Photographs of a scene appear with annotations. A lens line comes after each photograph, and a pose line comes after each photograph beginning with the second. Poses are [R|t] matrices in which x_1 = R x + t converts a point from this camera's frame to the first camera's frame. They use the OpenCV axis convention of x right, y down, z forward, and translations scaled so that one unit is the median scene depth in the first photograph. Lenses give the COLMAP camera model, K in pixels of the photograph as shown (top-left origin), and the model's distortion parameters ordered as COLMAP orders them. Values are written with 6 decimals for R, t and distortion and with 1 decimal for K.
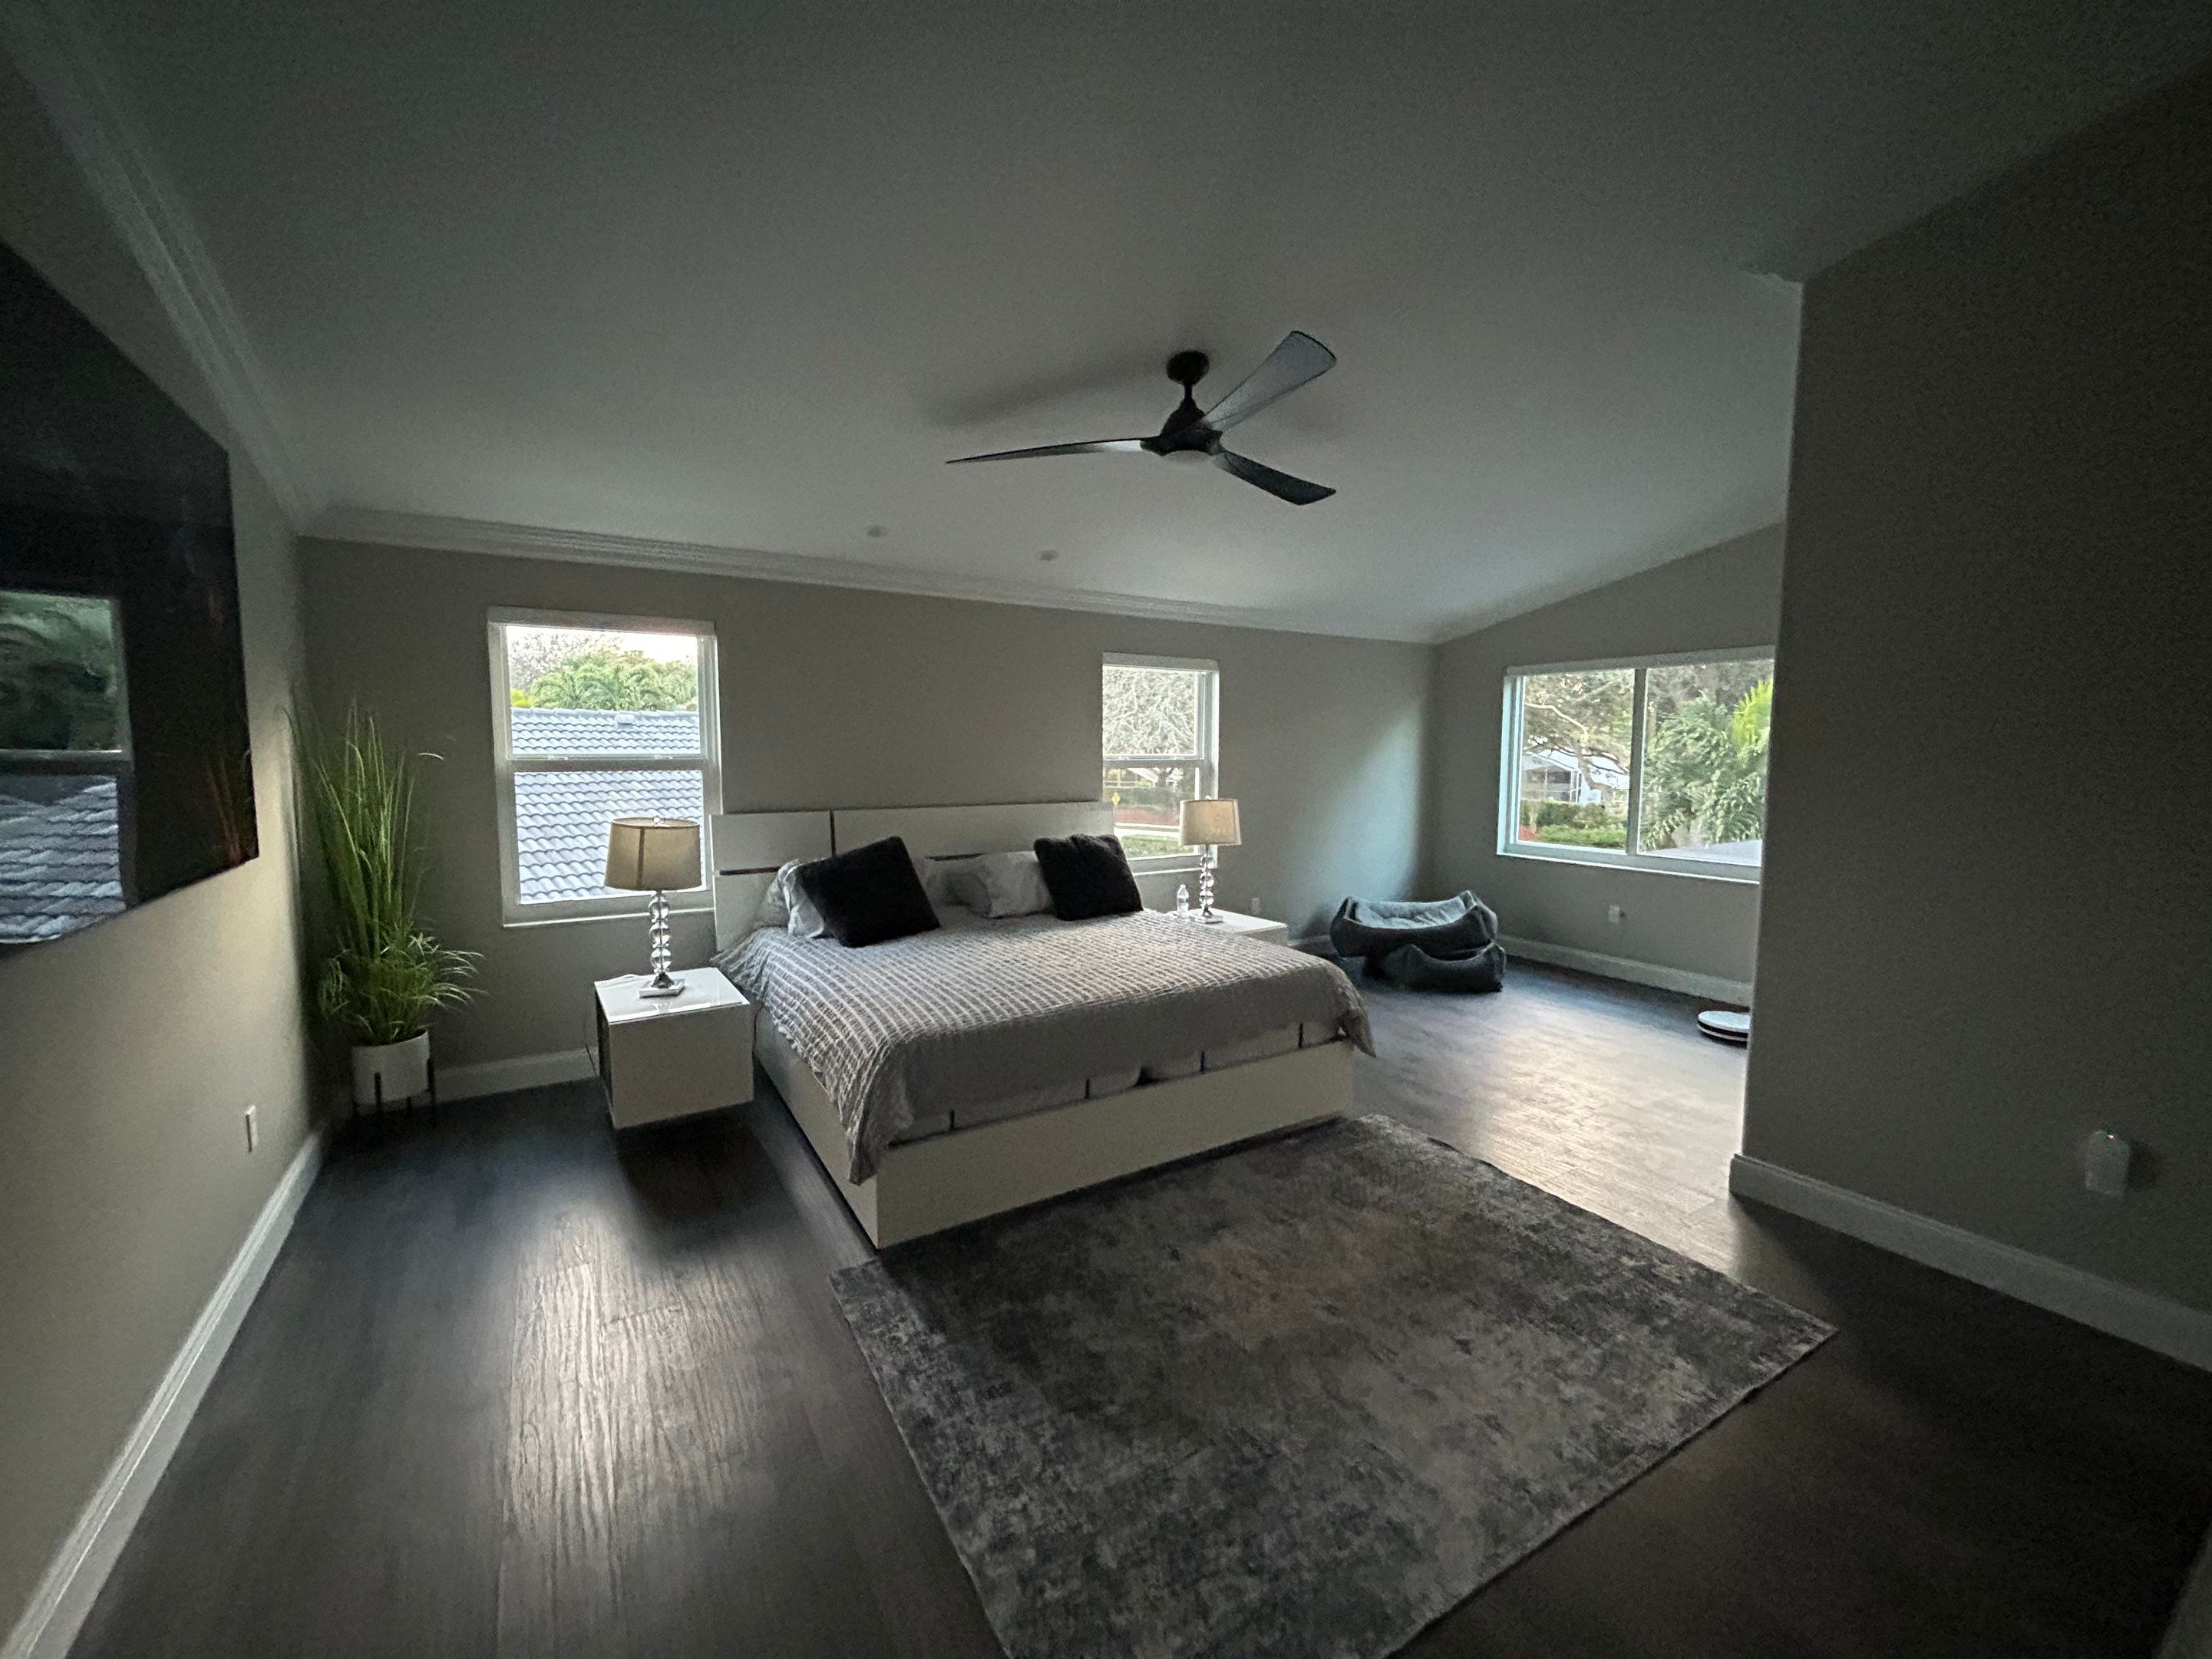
lens RADIAL K [[891.4, 0, 1104.9], [0, 891.4, 834.2], [0, 0, 1]] dist [-0.003233, 0.001419]
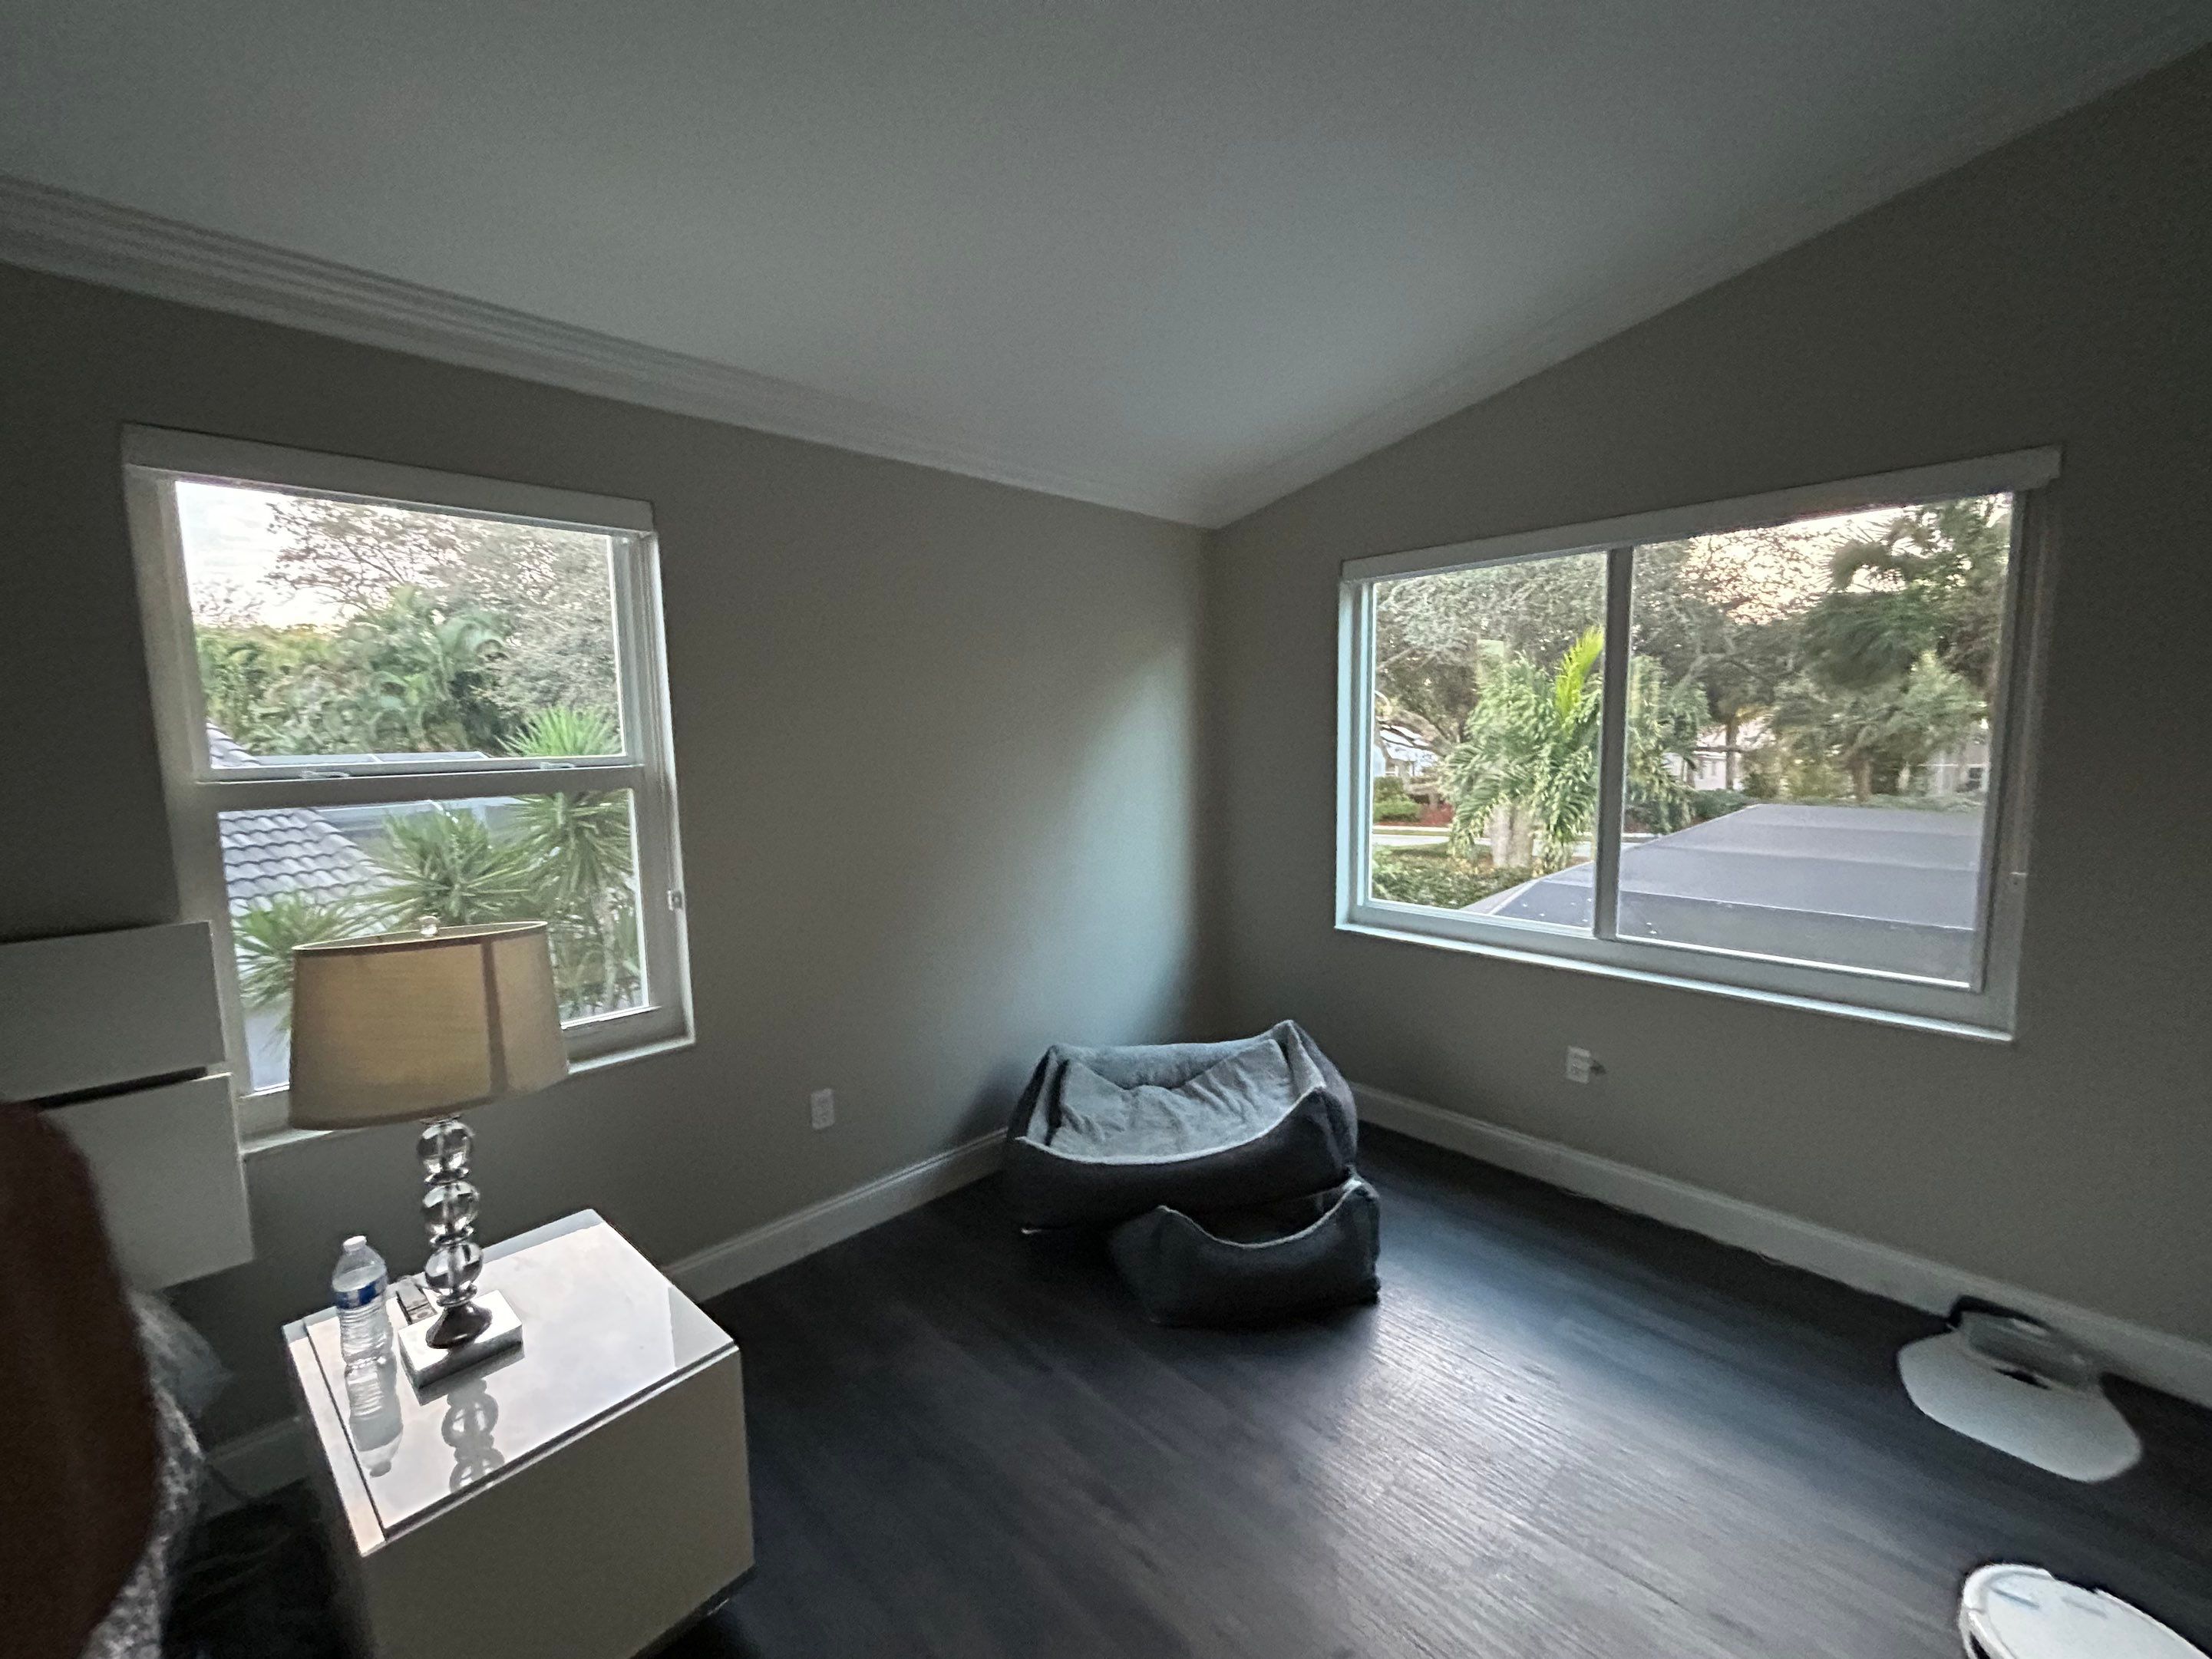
lens RADIAL K [[891.4, 0, 1116.3], [0, 891.4, 822.1], [0, 0, 1]] dist [-0.003233, 0.001419]
pose [[0.975267, -0.040156, 0.217352, 0.211932], [0.037700, 0.999170, 0.015437, -0.054739], [-0.217791, -0.006861, 0.975971, 0.542245]]
